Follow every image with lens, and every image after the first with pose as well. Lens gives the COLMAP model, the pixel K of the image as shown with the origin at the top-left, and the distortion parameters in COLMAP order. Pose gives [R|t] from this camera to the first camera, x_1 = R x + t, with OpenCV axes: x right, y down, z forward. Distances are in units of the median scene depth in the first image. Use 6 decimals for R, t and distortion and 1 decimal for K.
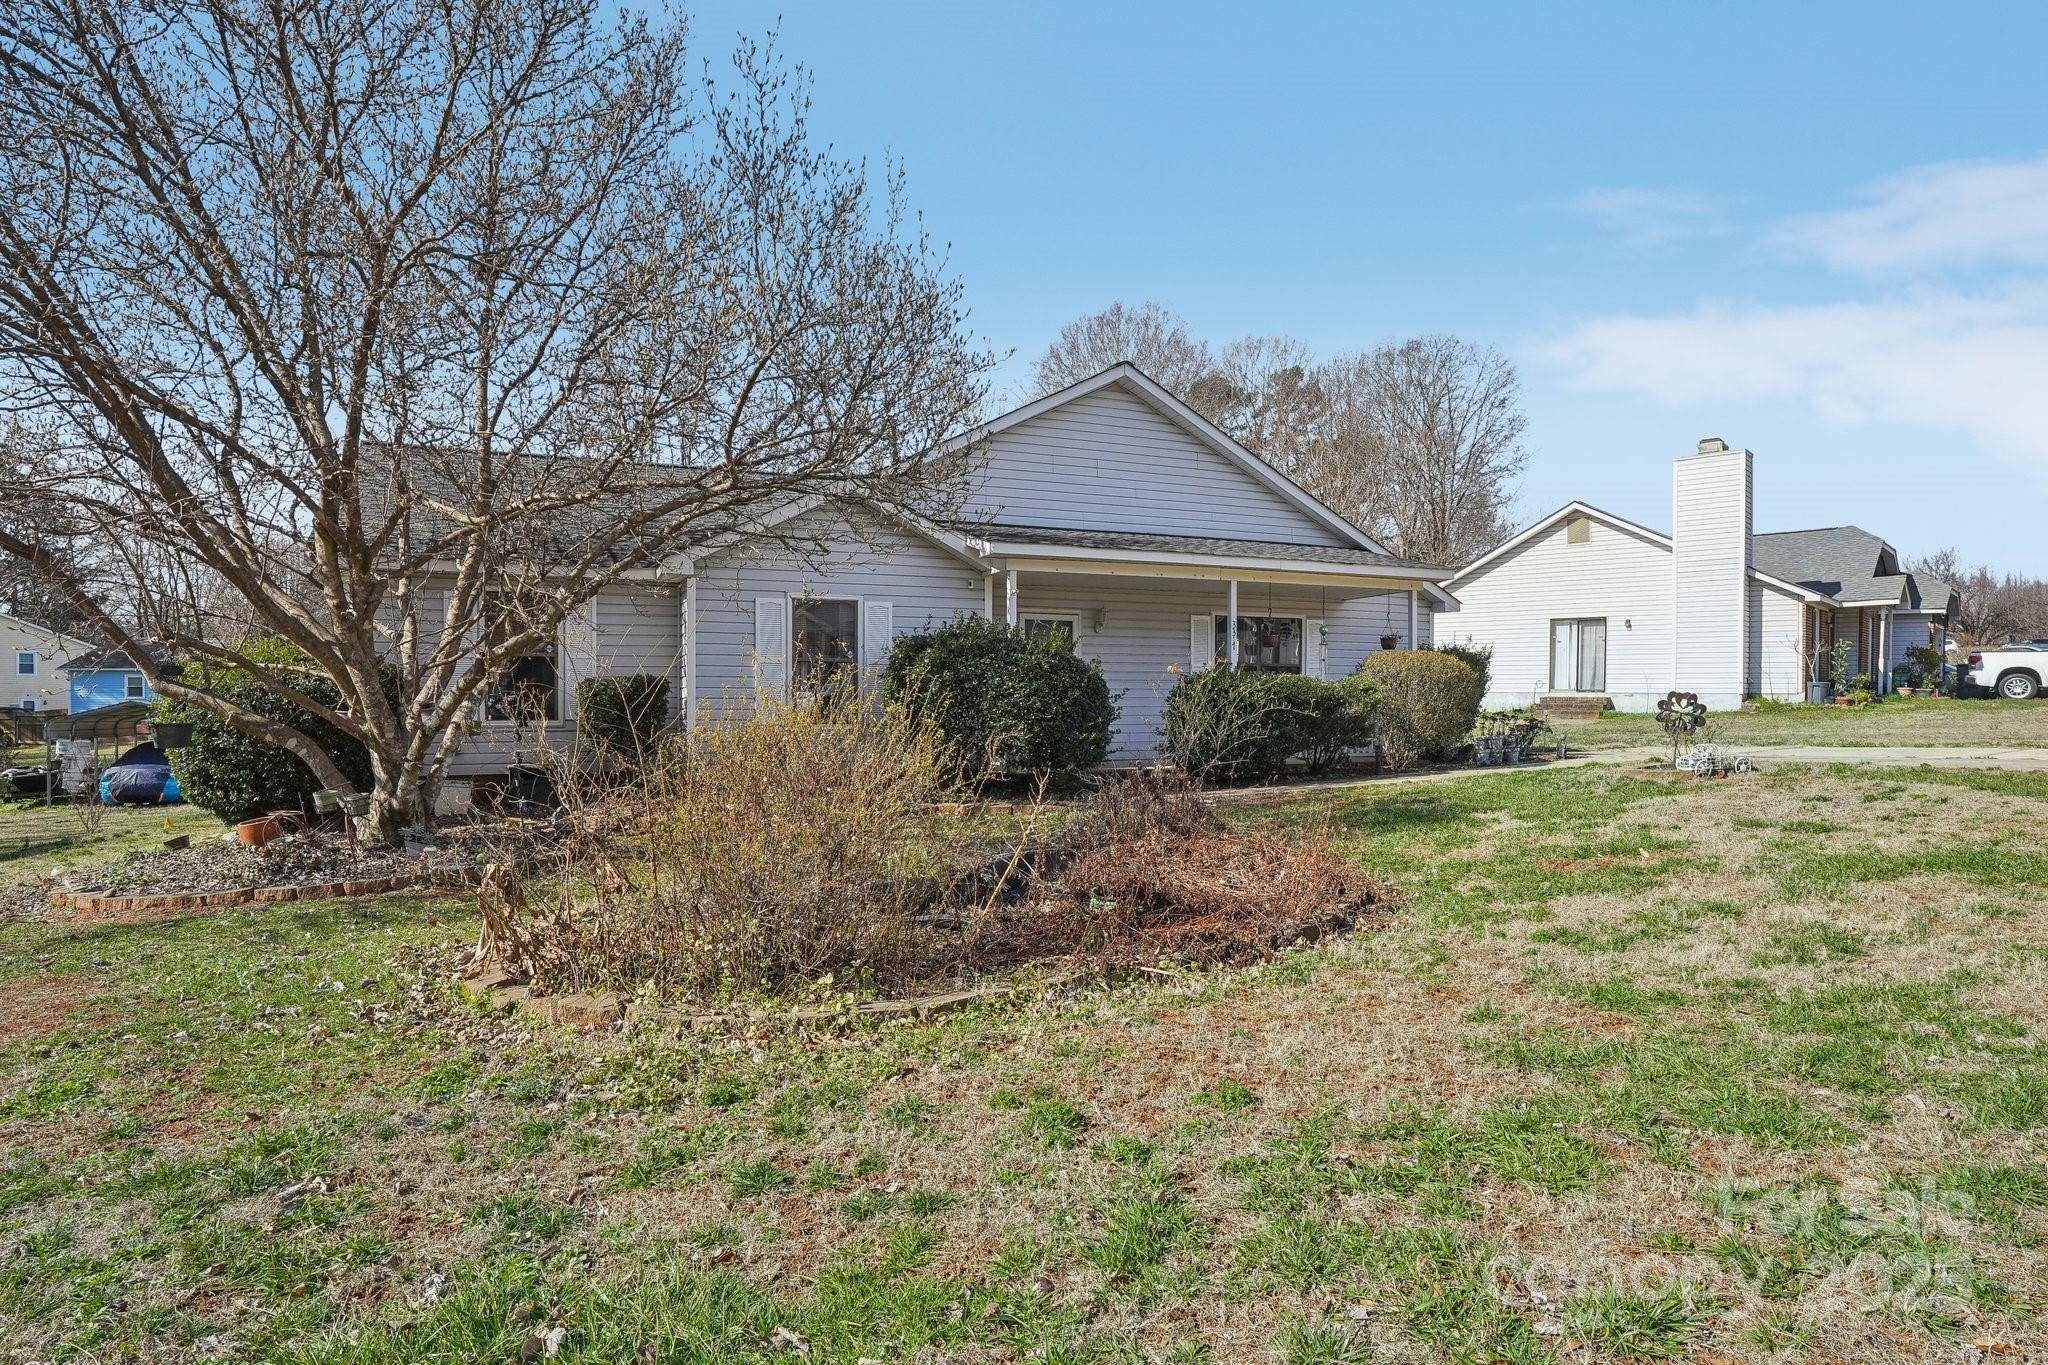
lens RADIAL K [[1207.9, 0, 1024.0], [0, 1207.9, 682.5], [0, 0, 1]] dist [-0.000605, 0.000087]
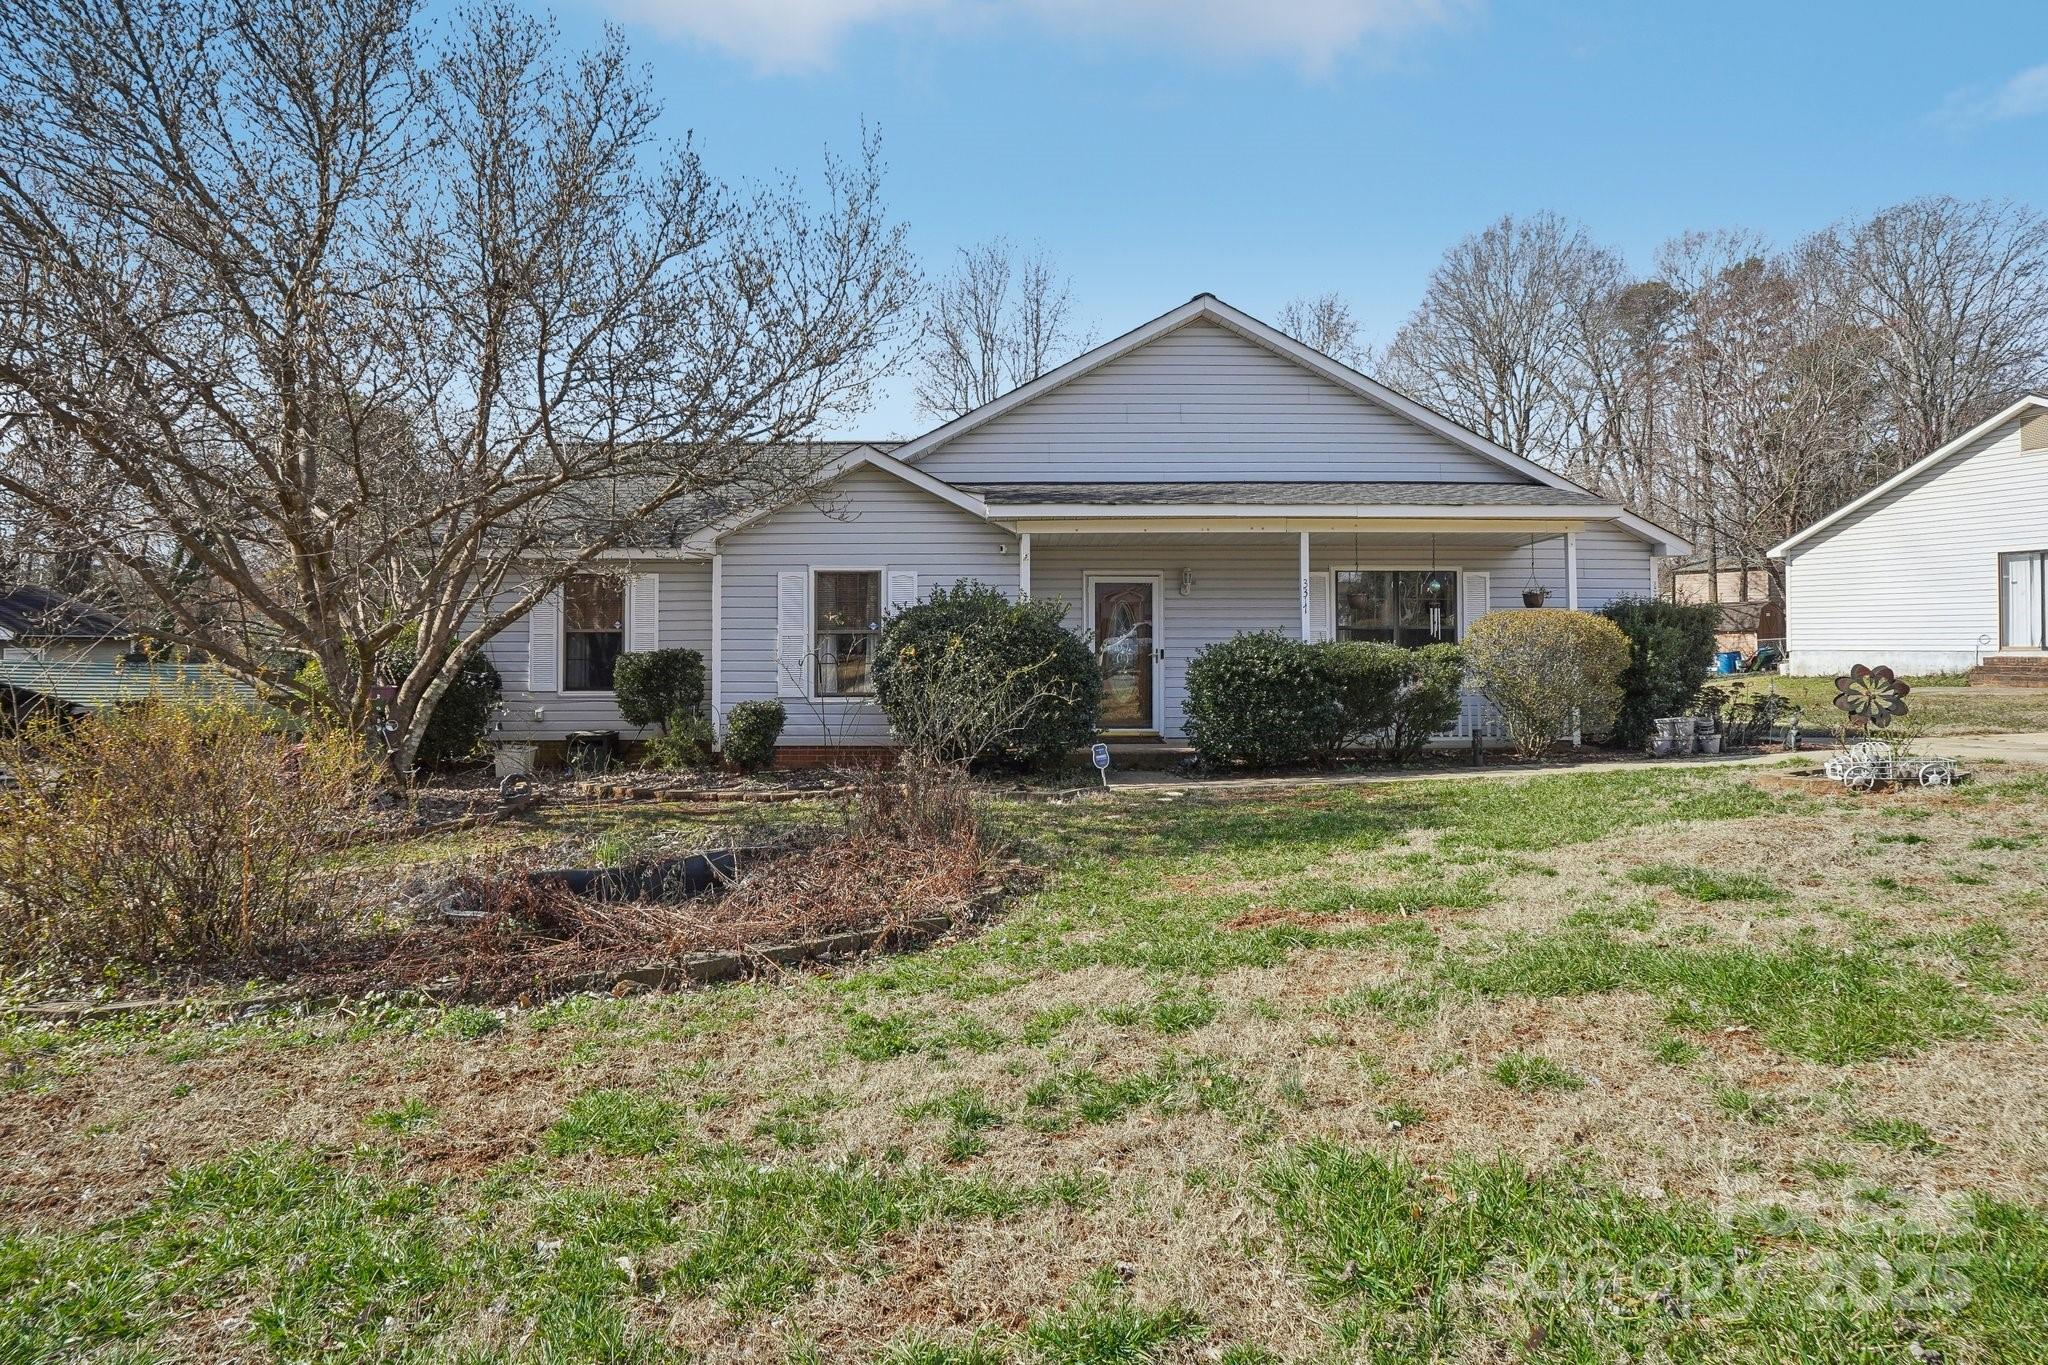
lens RADIAL K [[1184.2, 0, 1016.6], [0, 1184.2, 624.5], [0, 0, 1]] dist [-0.001931, 0.001109]
pose [[0.913194, -0.013304, -0.407308, 0.349193], [0.009747, 0.999894, -0.010807, -0.012302], [0.407409, 0.005899, 0.913227, 0.158195]]
